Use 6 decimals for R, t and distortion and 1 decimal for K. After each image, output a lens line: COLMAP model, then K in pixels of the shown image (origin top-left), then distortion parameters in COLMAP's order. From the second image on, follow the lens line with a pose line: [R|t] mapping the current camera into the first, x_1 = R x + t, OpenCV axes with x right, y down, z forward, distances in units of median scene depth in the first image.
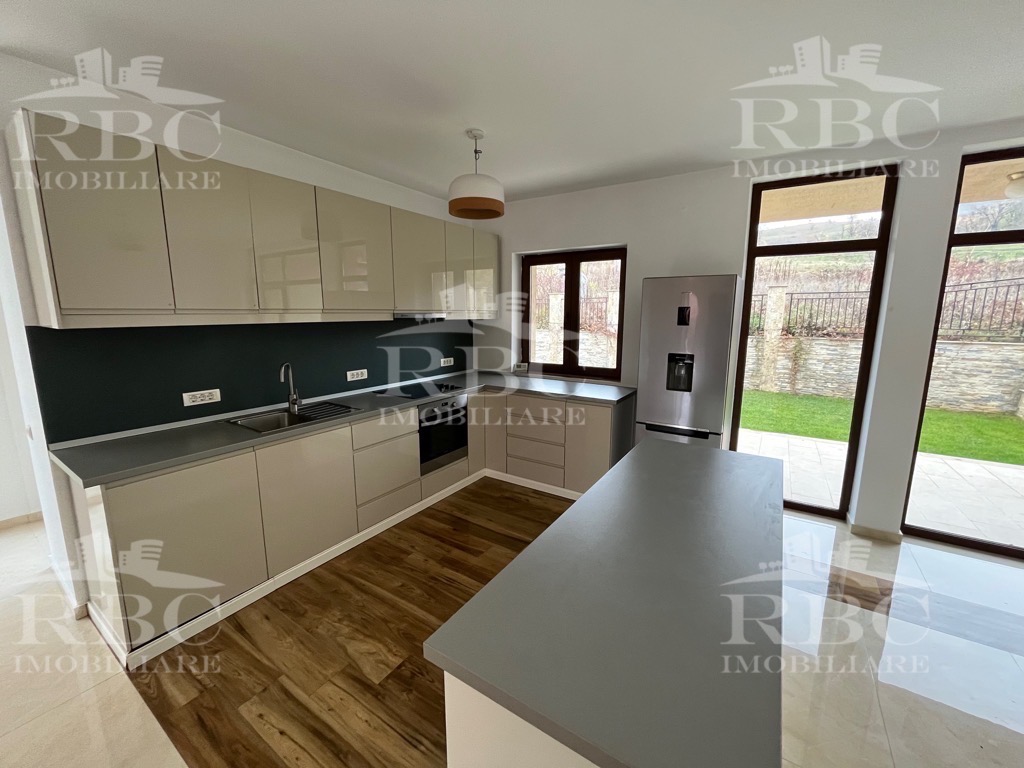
lens RADIAL K [[409.4, 0, 514.7], [0, 409.4, 379.0], [0, 0, 1]] dist [-0.002622, -0.000166]
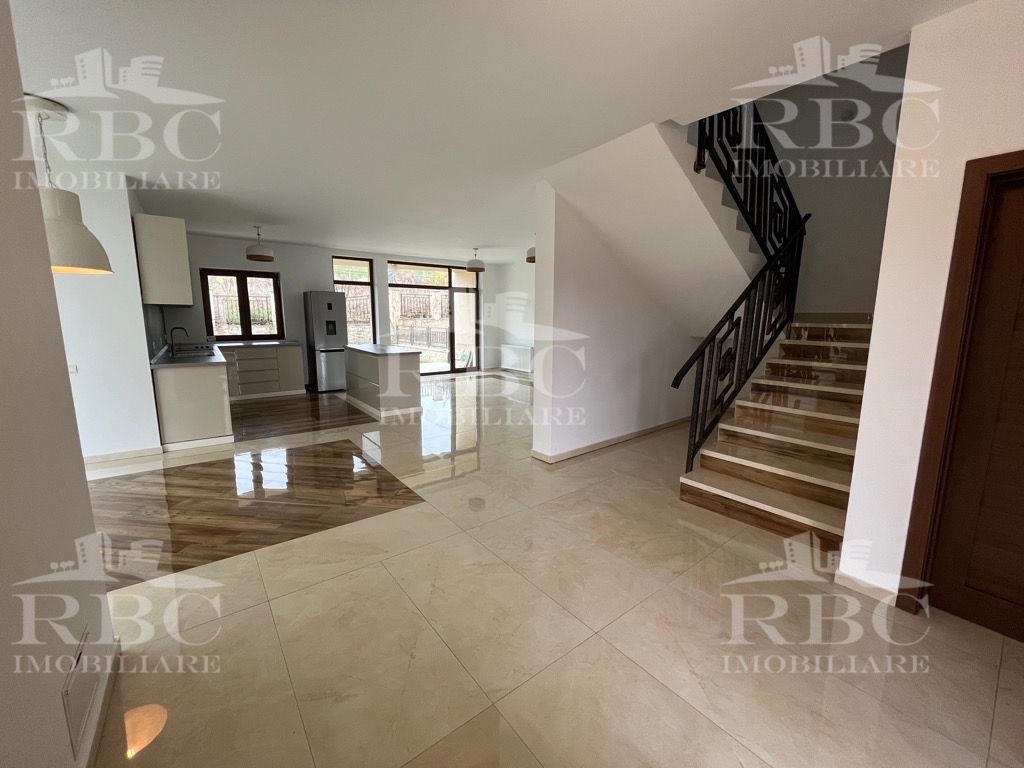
lens RADIAL K [[409.4, 0, 514.7], [0, 409.4, 379.0], [0, 0, 1]] dist [-0.002622, -0.000166]
pose [[0.328440, -0.147548, 0.932929, -1.215620], [0.152794, 0.983014, 0.101677, 0.156323], [-0.932084, 0.109151, 0.345405, -0.691145]]
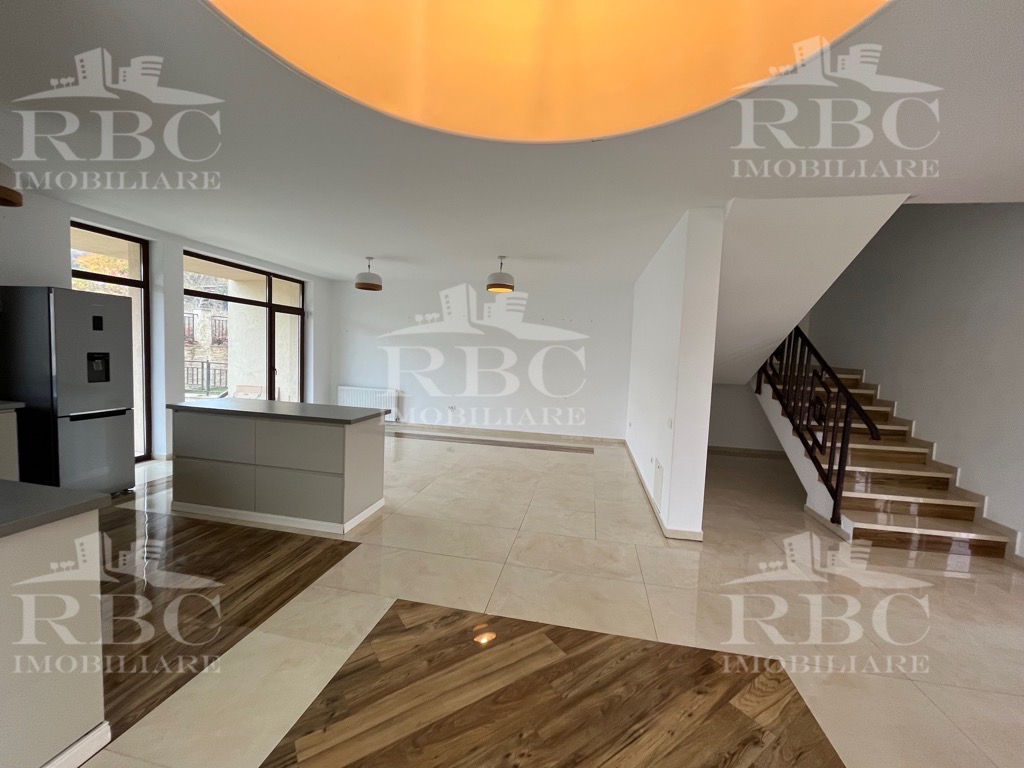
lens RADIAL K [[409.4, 0, 514.7], [0, 409.4, 379.0], [0, 0, 1]] dist [-0.002622, -0.000166]
pose [[-0.378838, -0.079078, 0.922078, -0.883351], [0.110168, 0.985405, 0.129771, -0.002112], [-0.918882, 0.150745, -0.364597, 0.202861]]
